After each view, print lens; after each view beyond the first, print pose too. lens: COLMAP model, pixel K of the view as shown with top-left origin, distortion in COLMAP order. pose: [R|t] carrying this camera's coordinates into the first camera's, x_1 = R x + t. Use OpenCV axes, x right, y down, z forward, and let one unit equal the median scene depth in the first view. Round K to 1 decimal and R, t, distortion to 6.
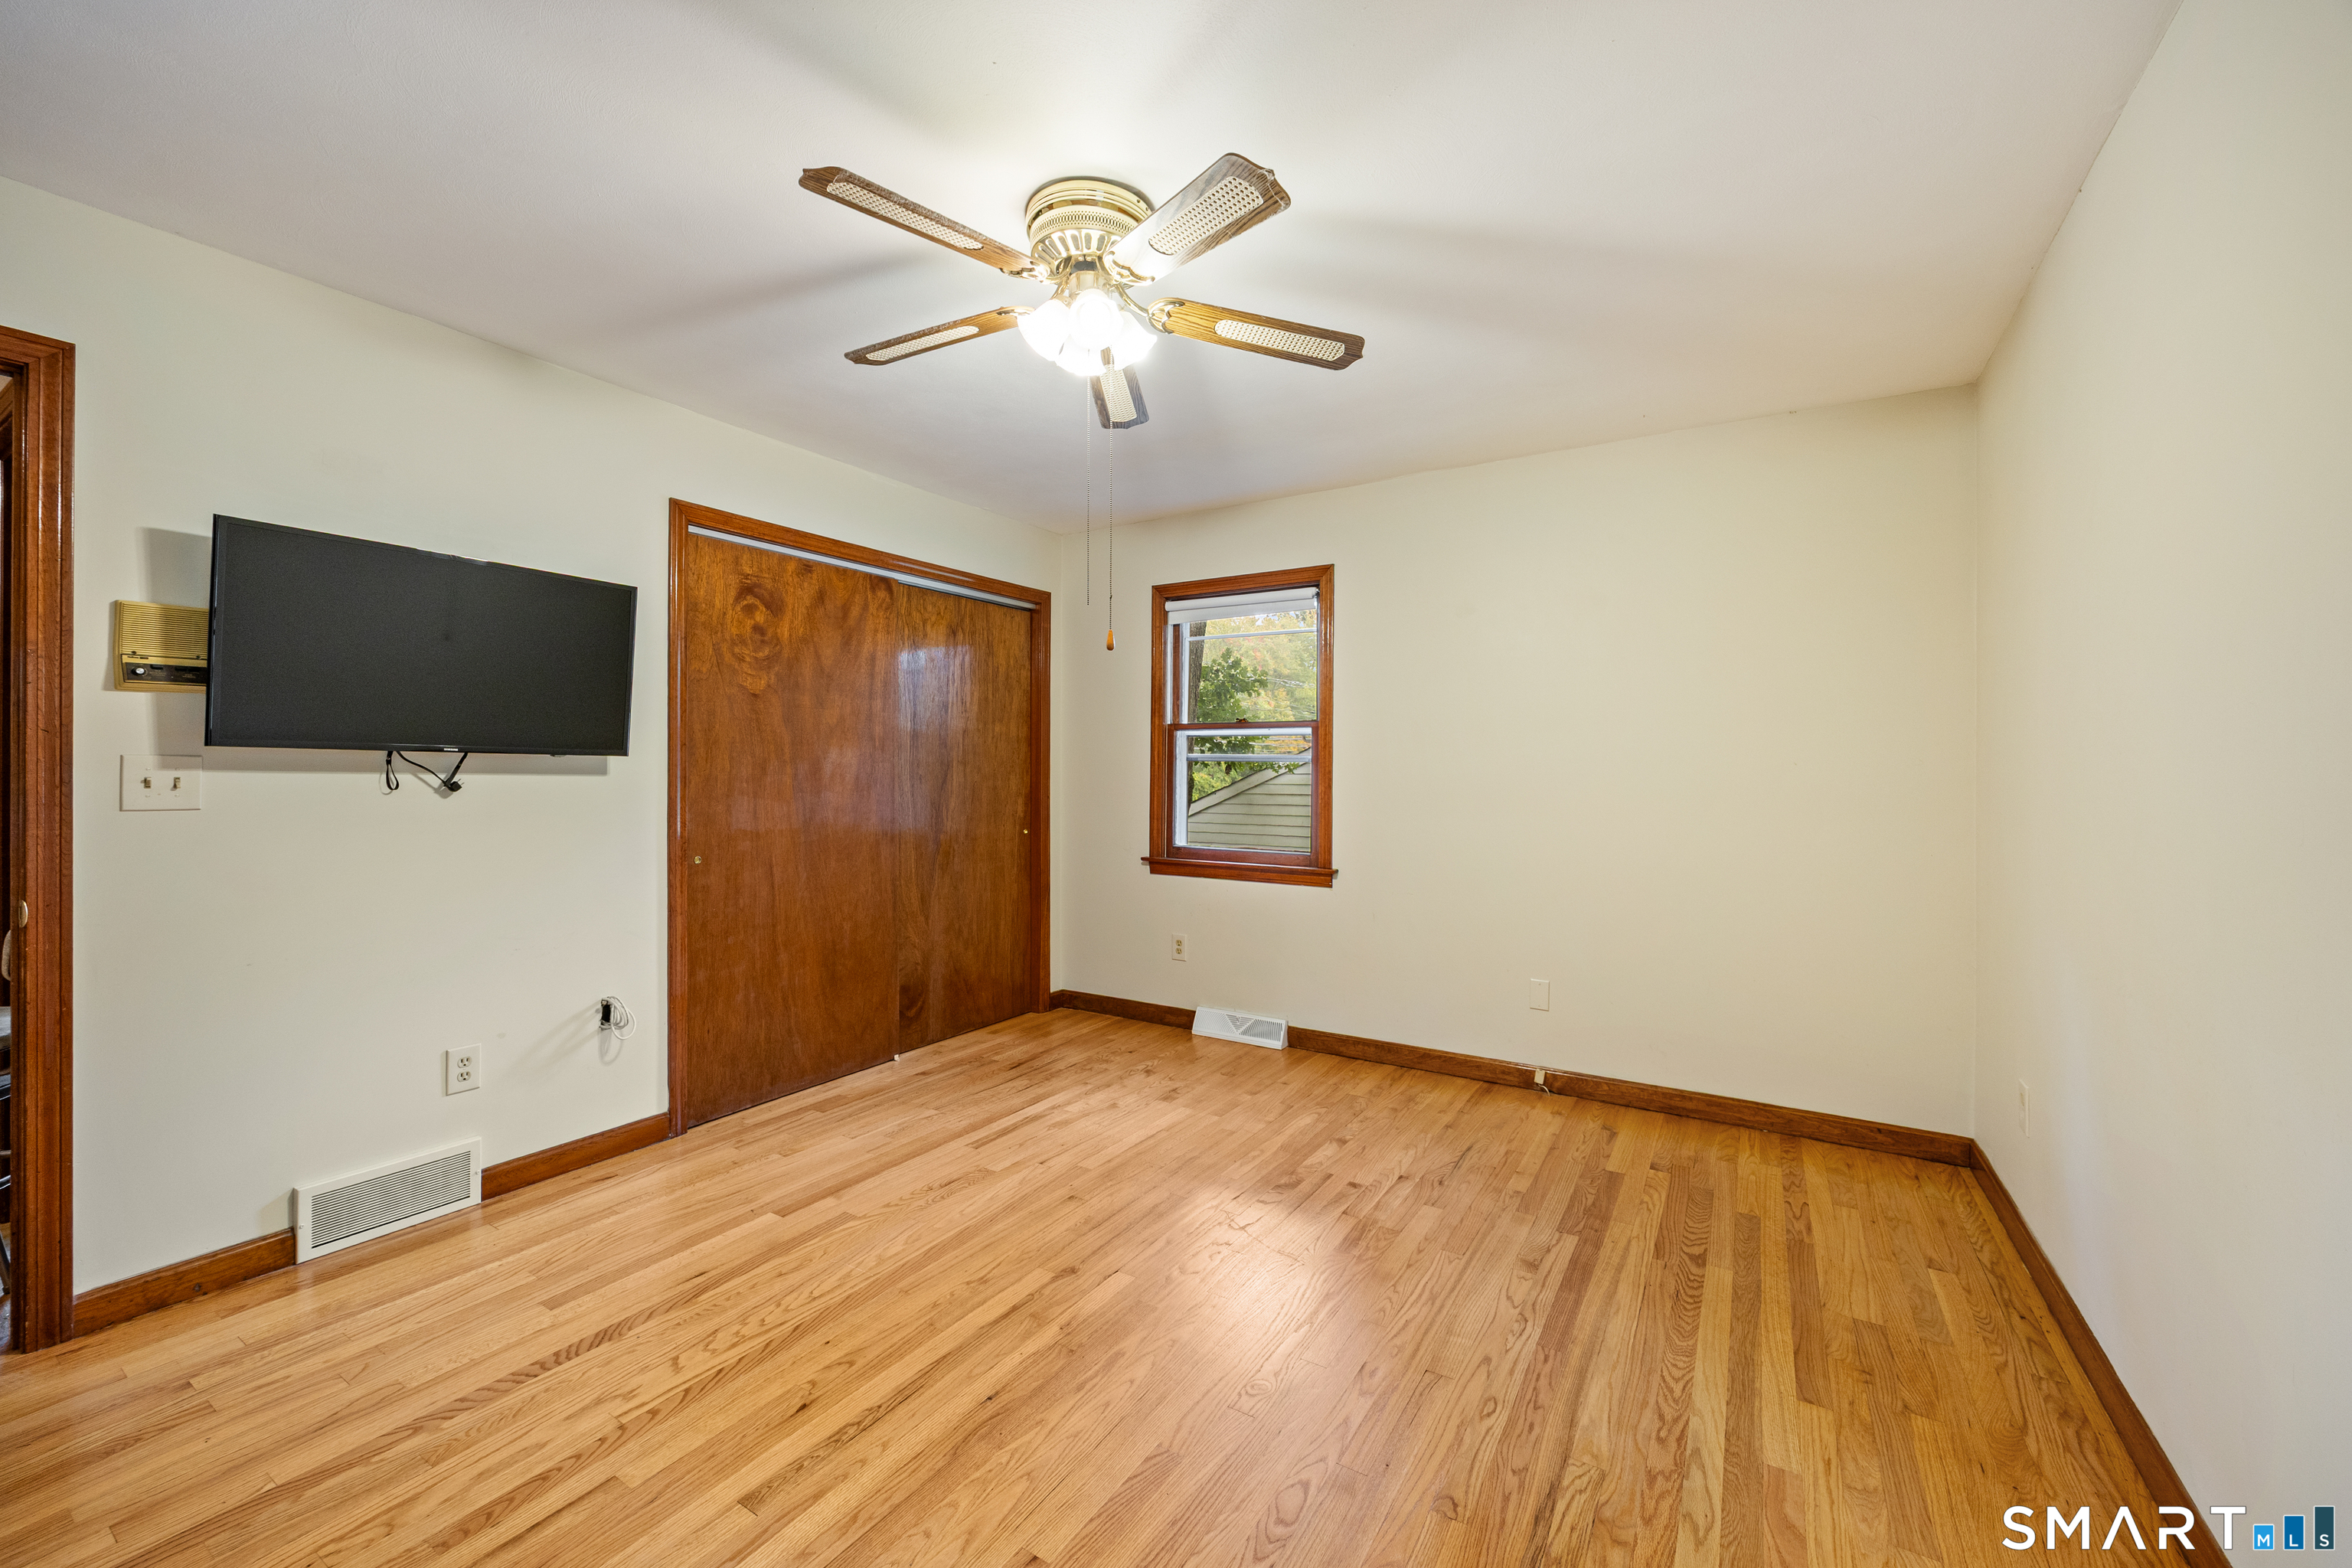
lens RADIAL K [[928.3, 0, 1197.4], [0, 928.3, 776.2], [0, 0, 1]] dist [0.001538, -0.000381]
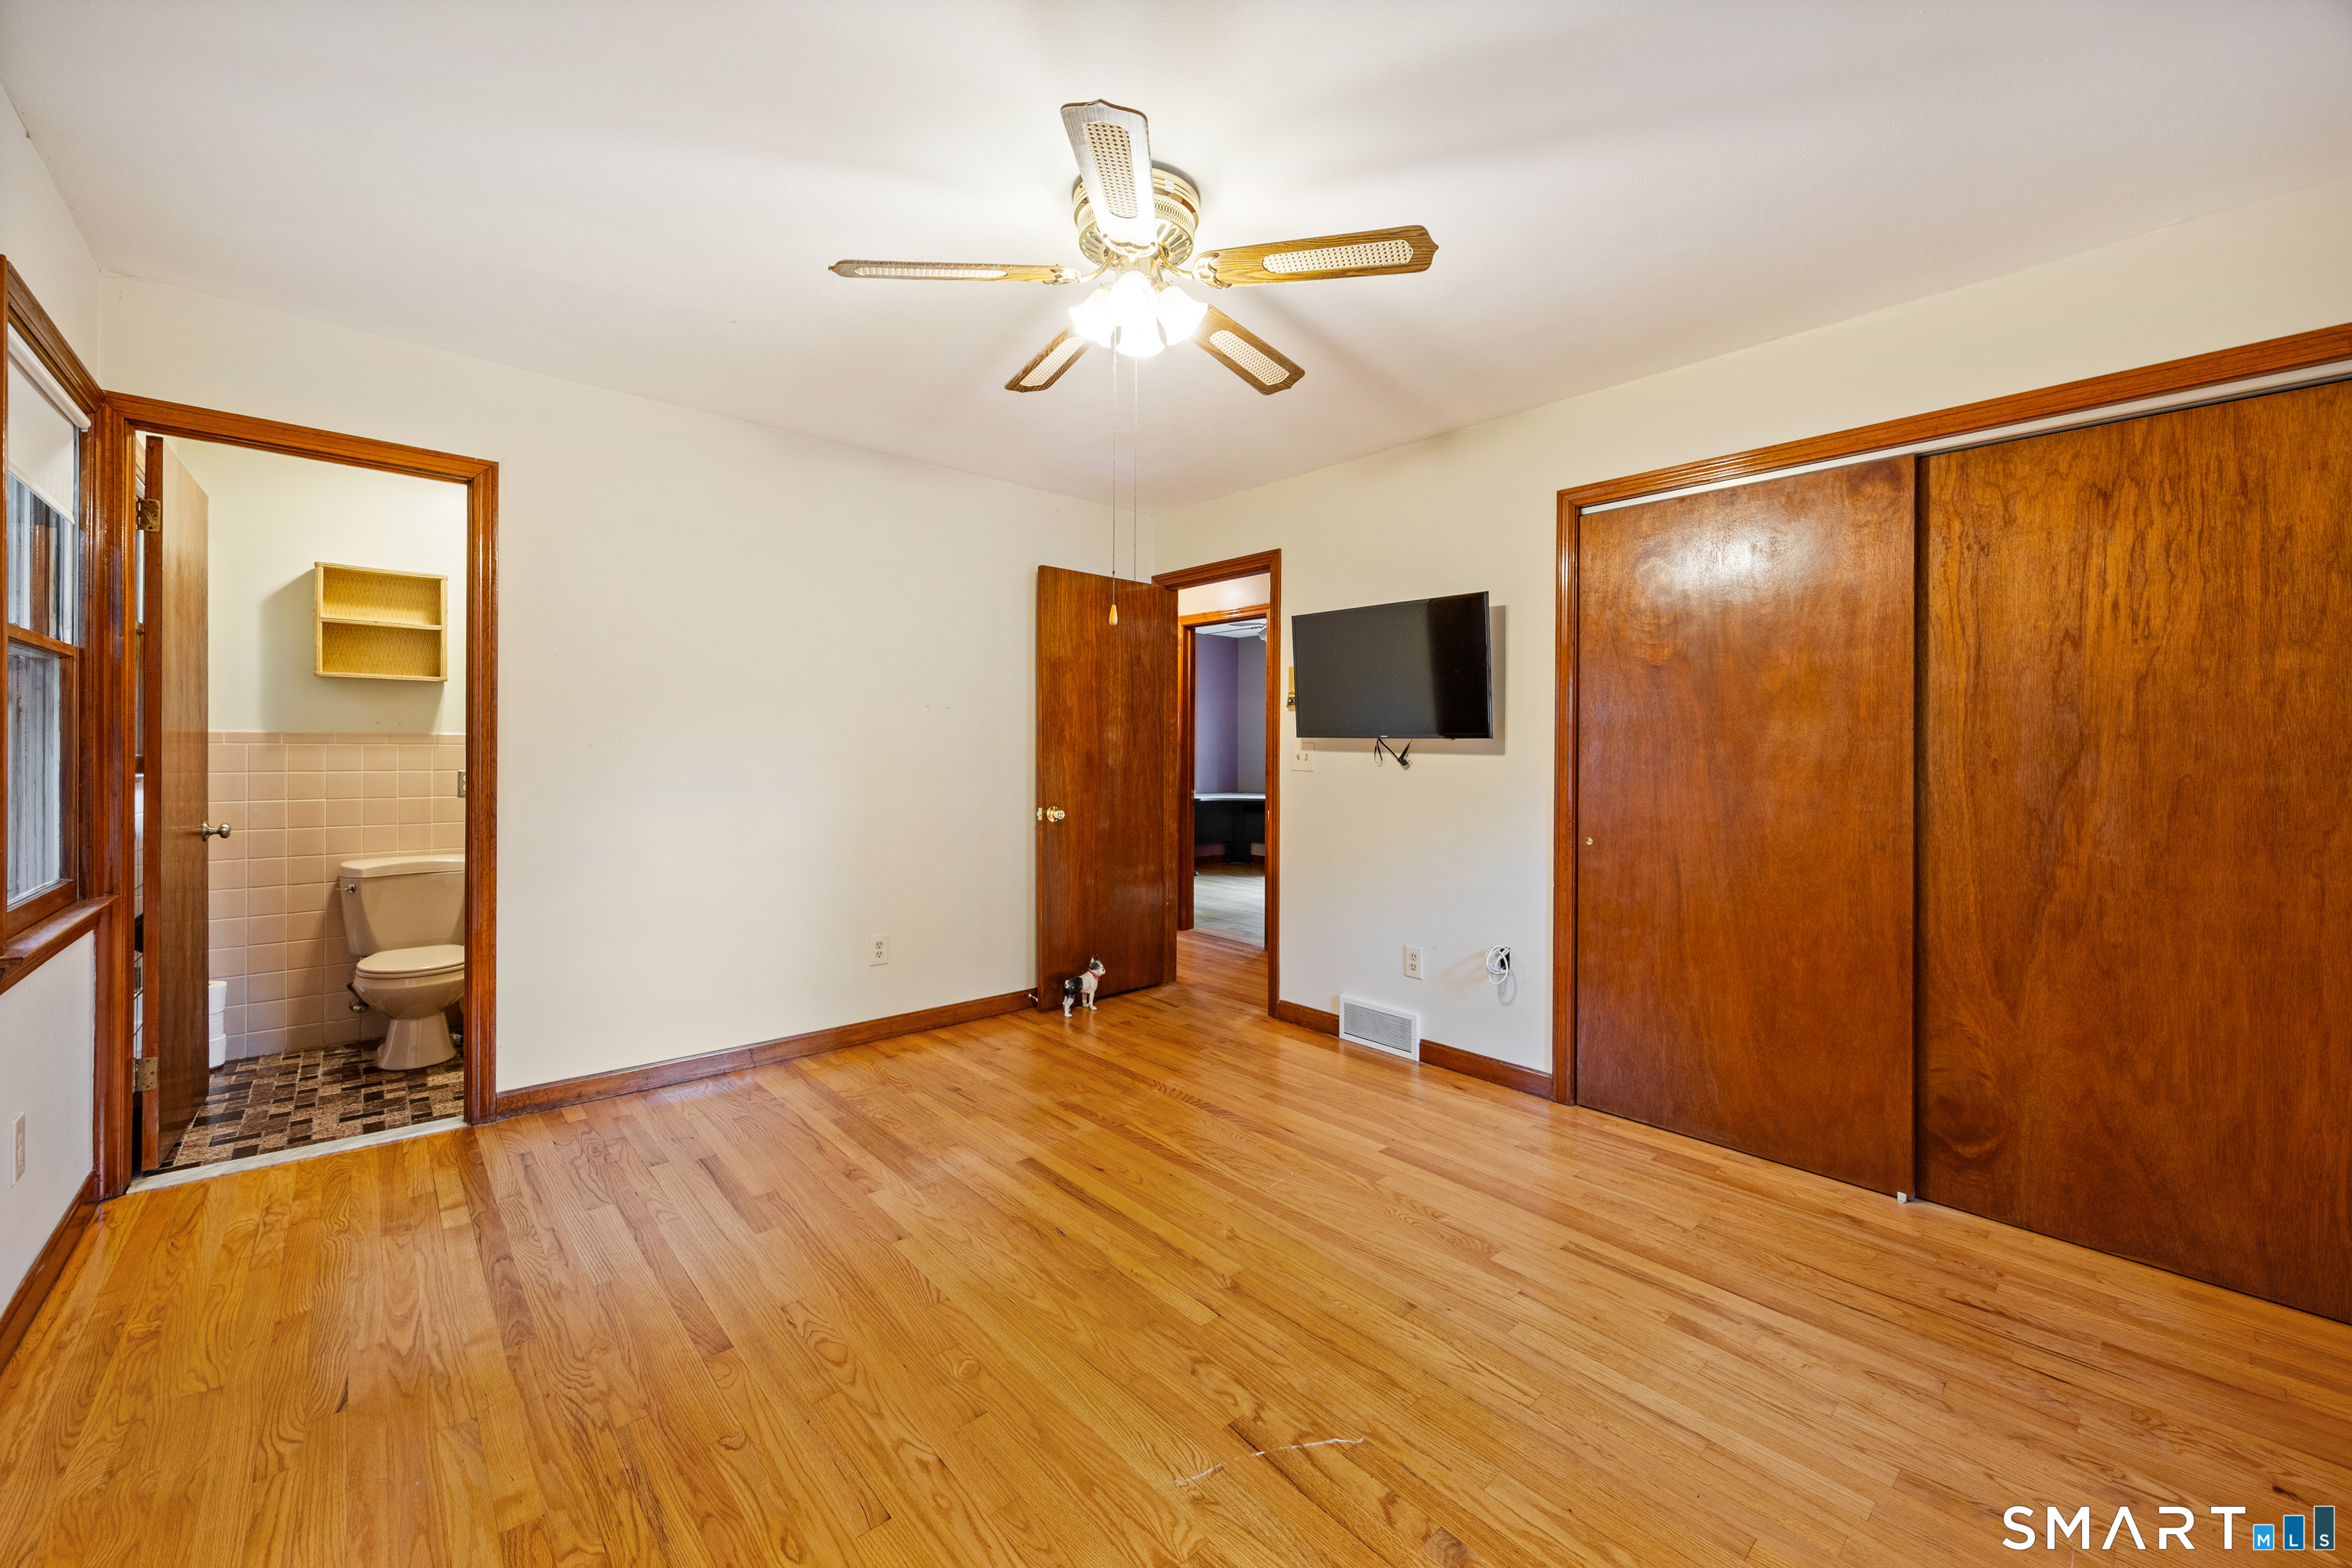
lens RADIAL K [[928.3, 0, 1168.2], [0, 928.3, 761.1], [0, 0, 1]] dist [0.001538, -0.000381]
pose [[-0.300473, 0.003648, -0.953783, 0.536202], [-0.013613, 0.999874, 0.008113, 0.002243], [0.953693, 0.015421, -0.300386, 0.849186]]
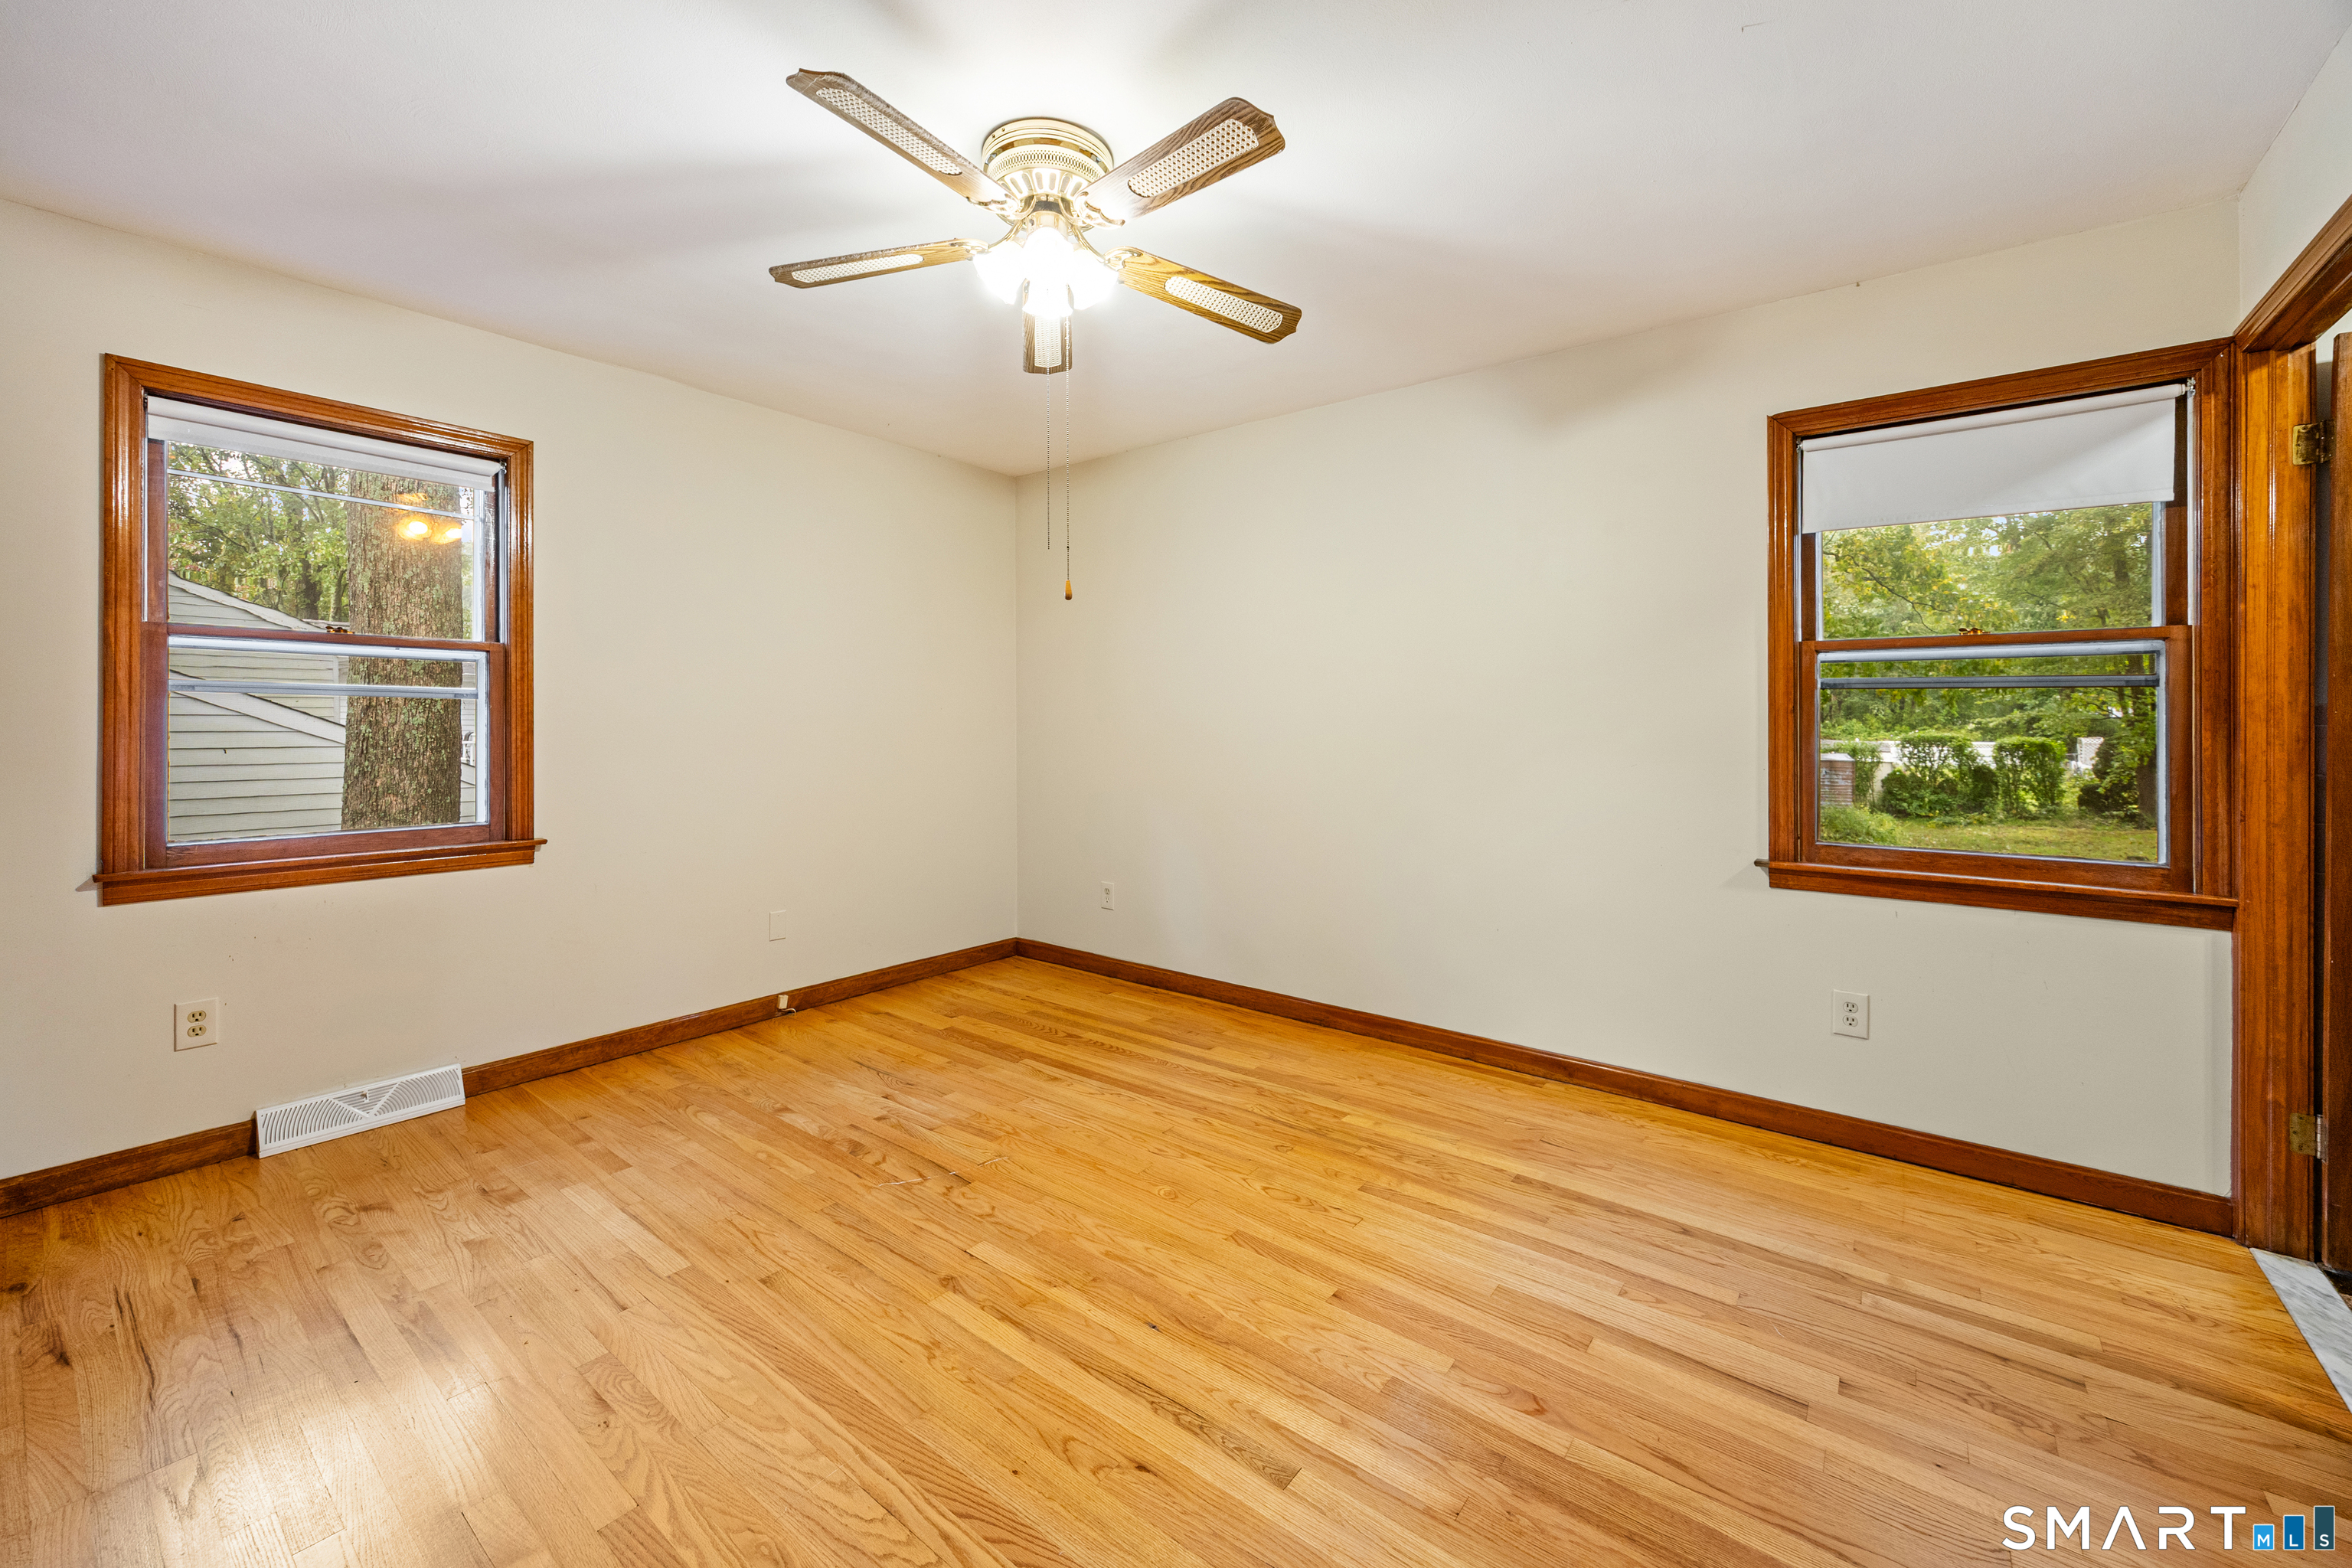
lens RADIAL K [[928.3, 0, 1171.6], [0, 928.3, 713.3], [0, 0, 1]] dist [0.001538, -0.000381]
pose [[0.121104, 0.000866, 0.992639, -0.695724], [-0.001240, 0.999999, -0.000721, -0.005440], [-0.992639, -0.001143, 0.121105, 0.479082]]
